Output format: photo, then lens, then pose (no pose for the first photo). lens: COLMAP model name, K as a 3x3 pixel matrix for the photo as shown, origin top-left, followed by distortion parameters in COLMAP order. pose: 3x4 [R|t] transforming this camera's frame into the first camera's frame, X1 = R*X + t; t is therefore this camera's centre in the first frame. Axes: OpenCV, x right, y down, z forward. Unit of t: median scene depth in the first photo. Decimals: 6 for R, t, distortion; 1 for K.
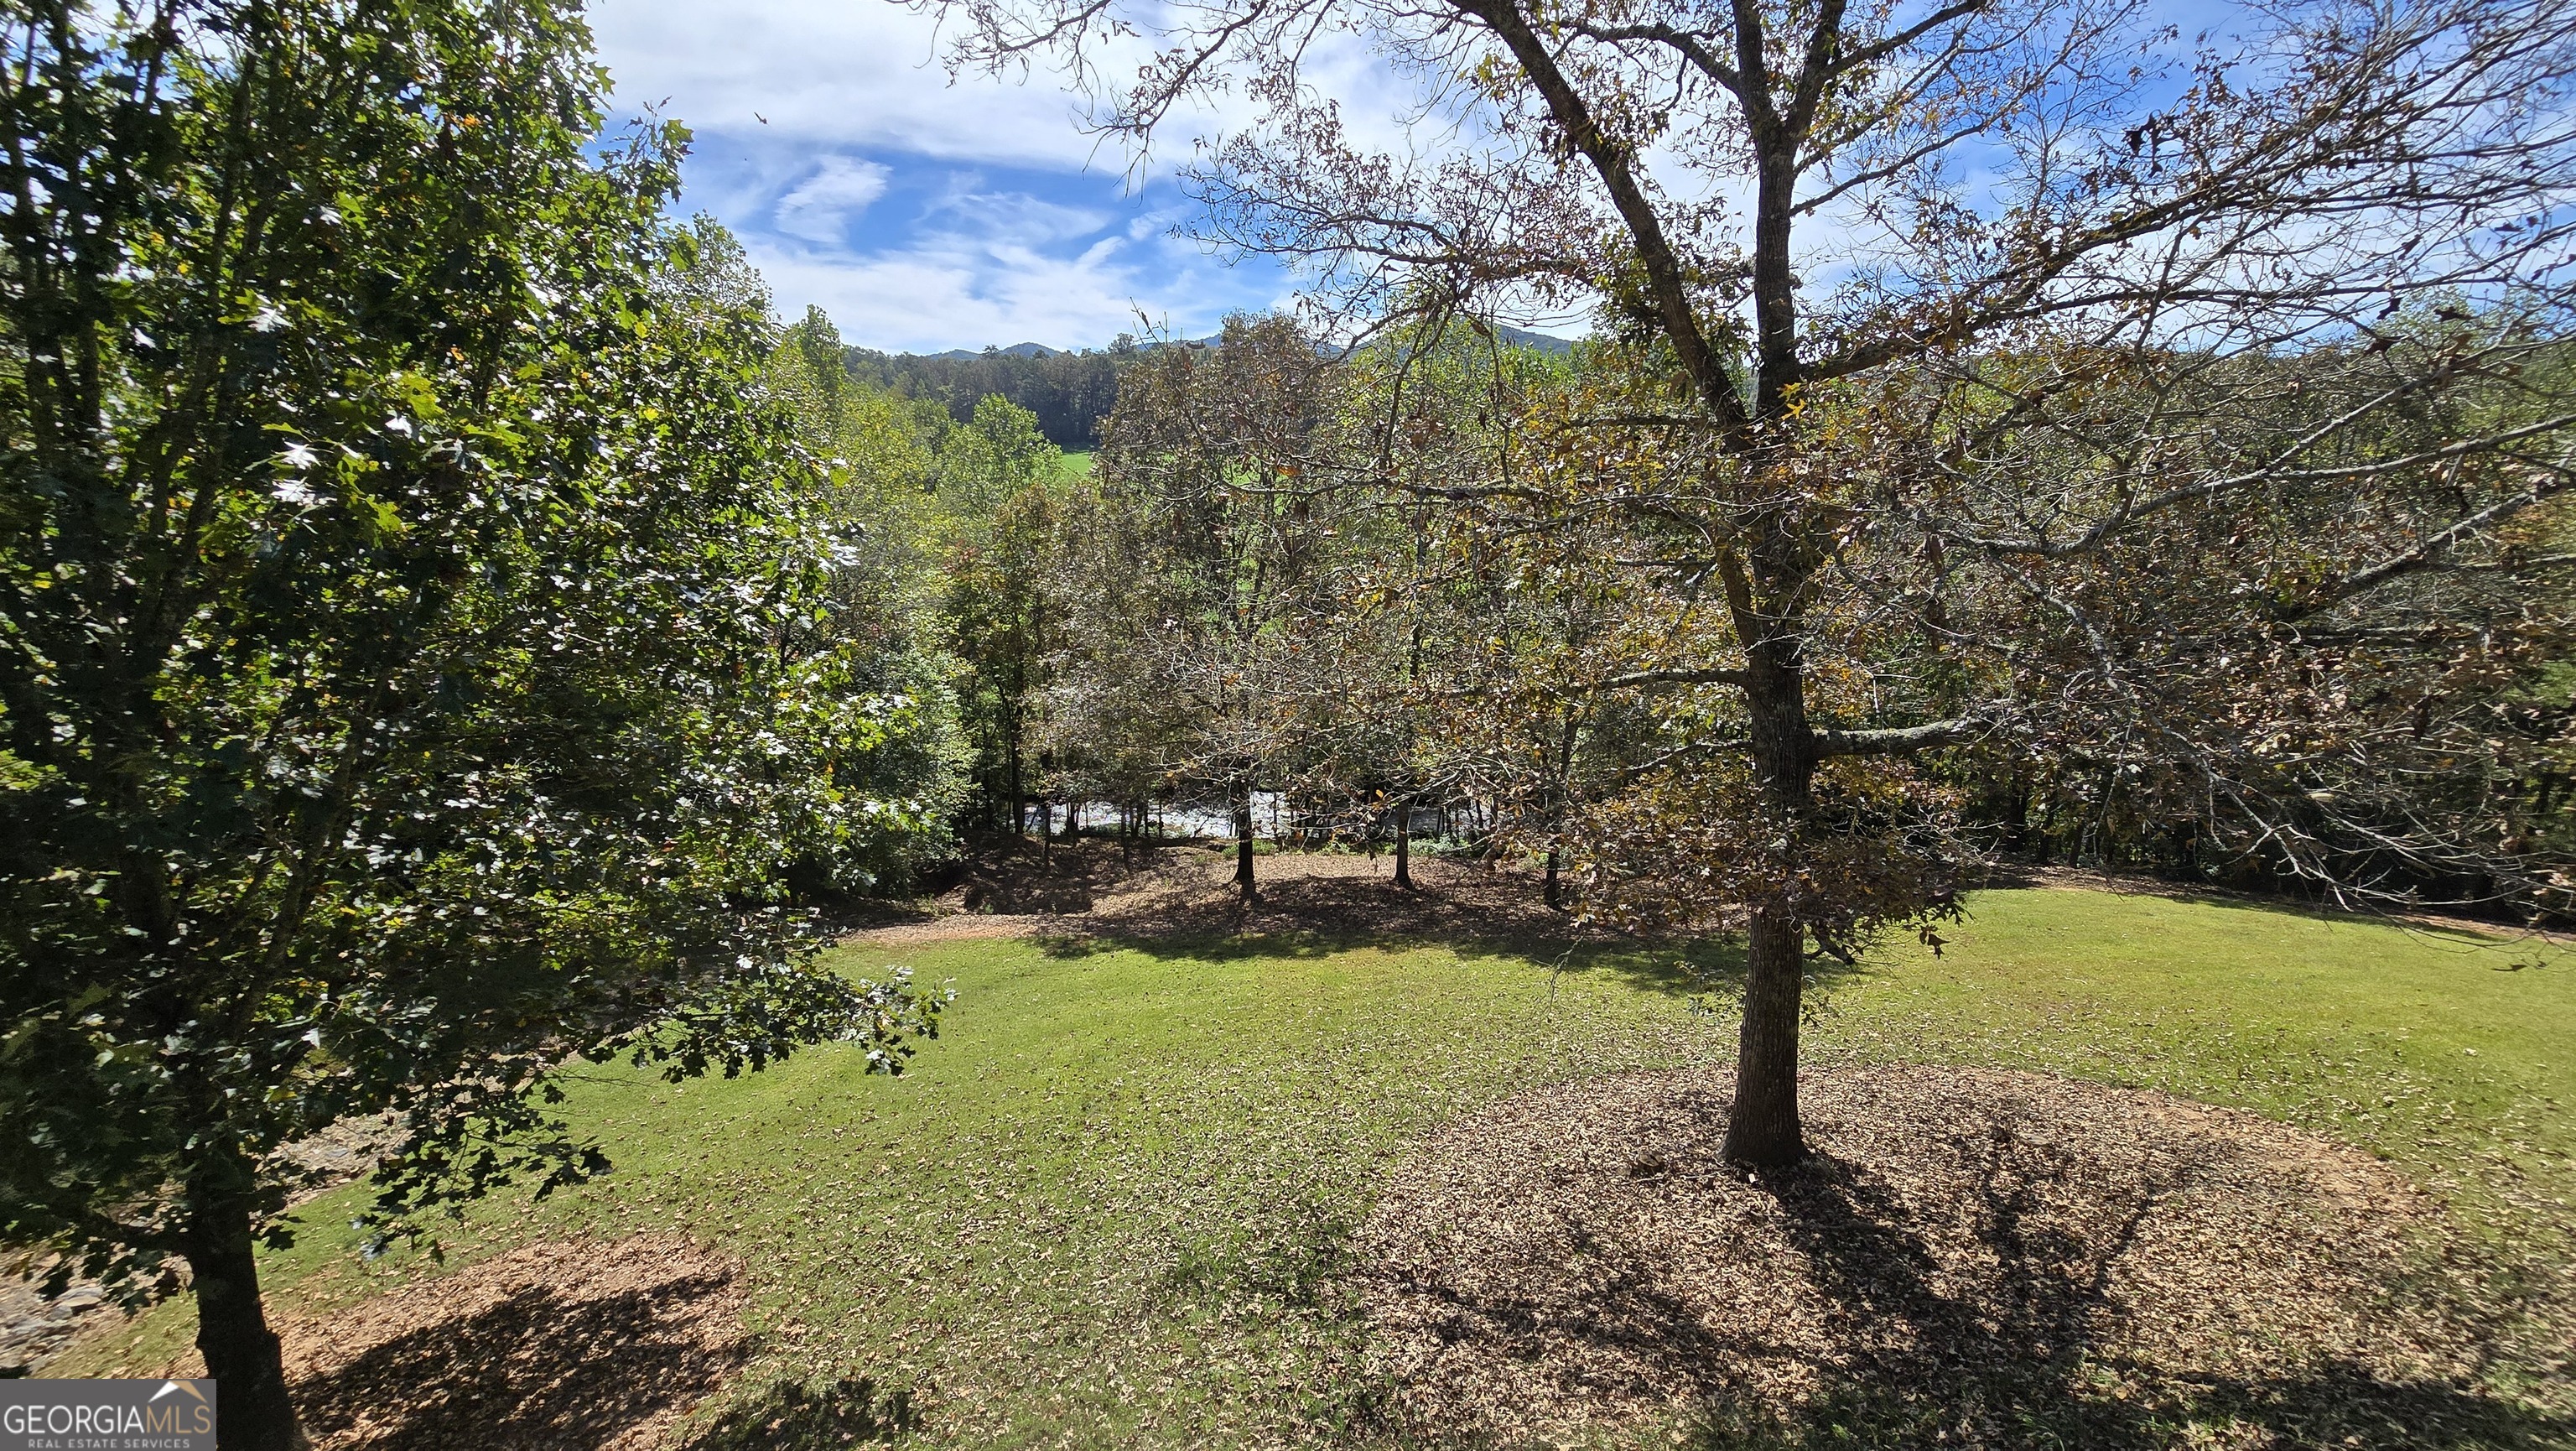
lens RADIAL K [[1049.1, 0, 1285.4], [0, 1049.1, 714.3], [0, 0, 1]] dist [-0.003555, 0.001401]
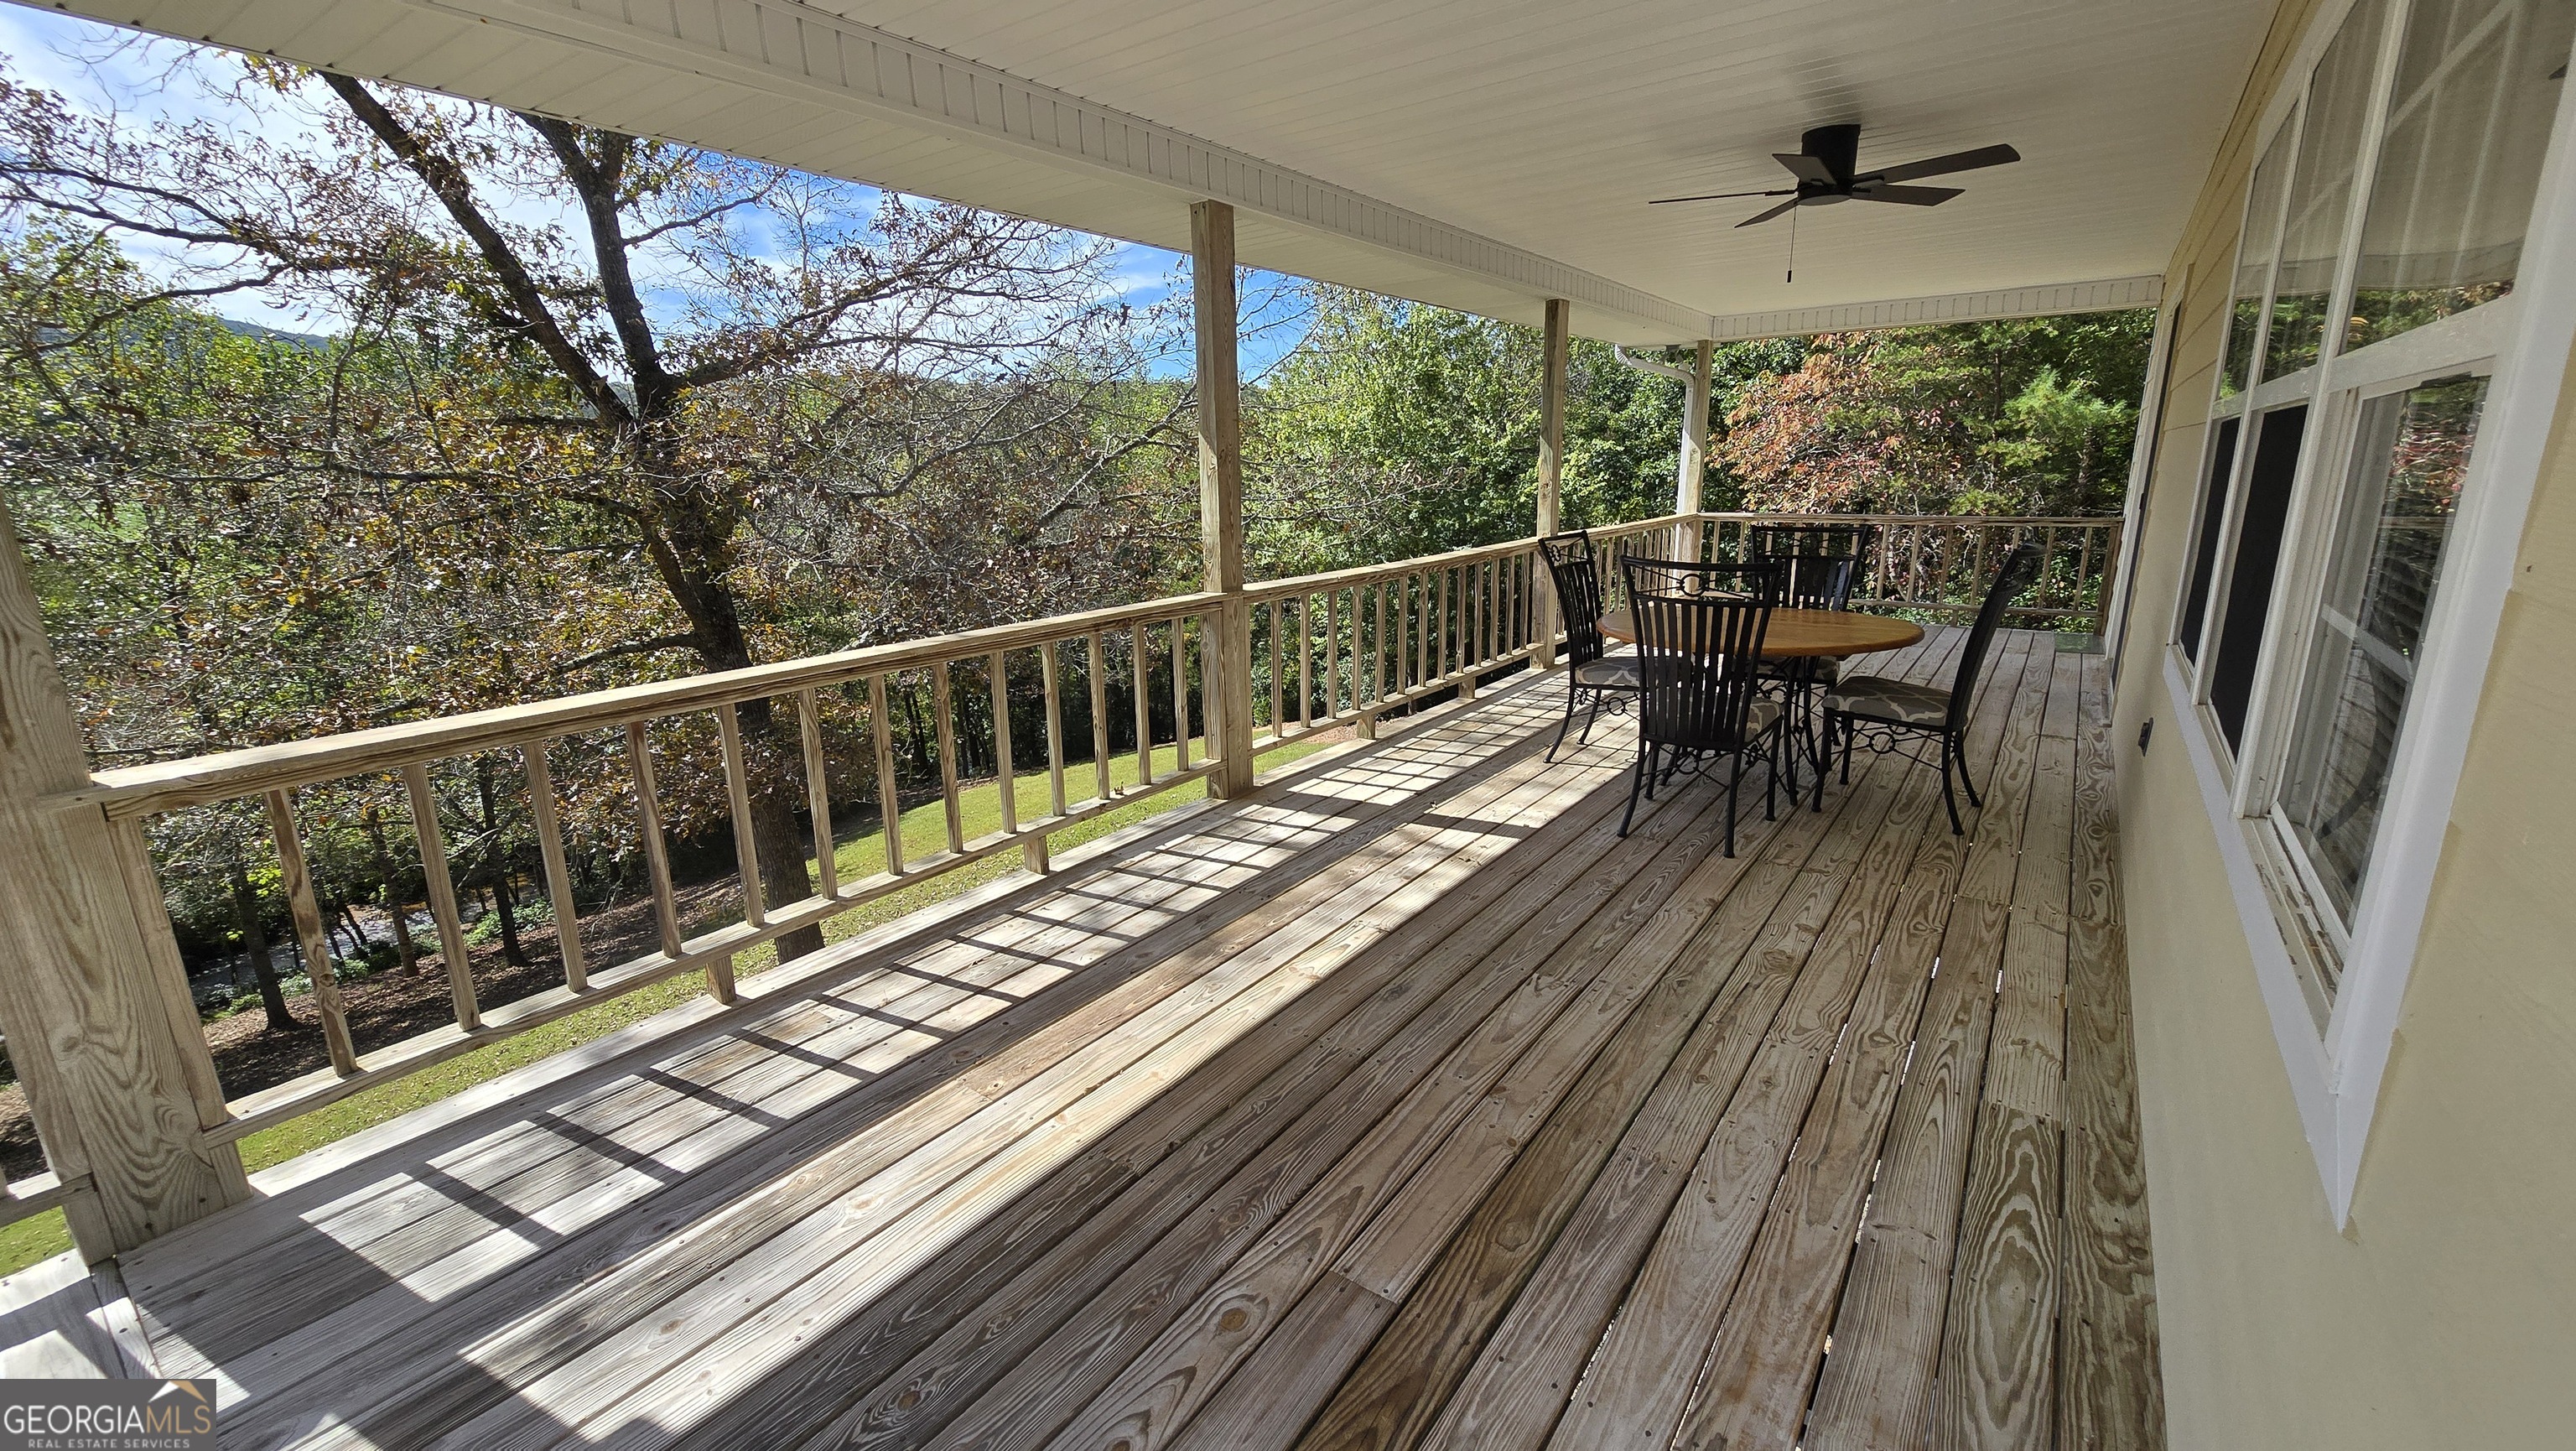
lens RADIAL K [[1049.1, 0, 1275.3], [0, 1049.1, 733.2], [0, 0, 1]] dist [-0.003555, 0.001401]
pose [[0.572705, -0.226790, 0.787766, -0.164220], [0.215617, 0.968807, 0.122157, 0.076529], [-0.790897, 0.099896, 0.603741, -0.262133]]
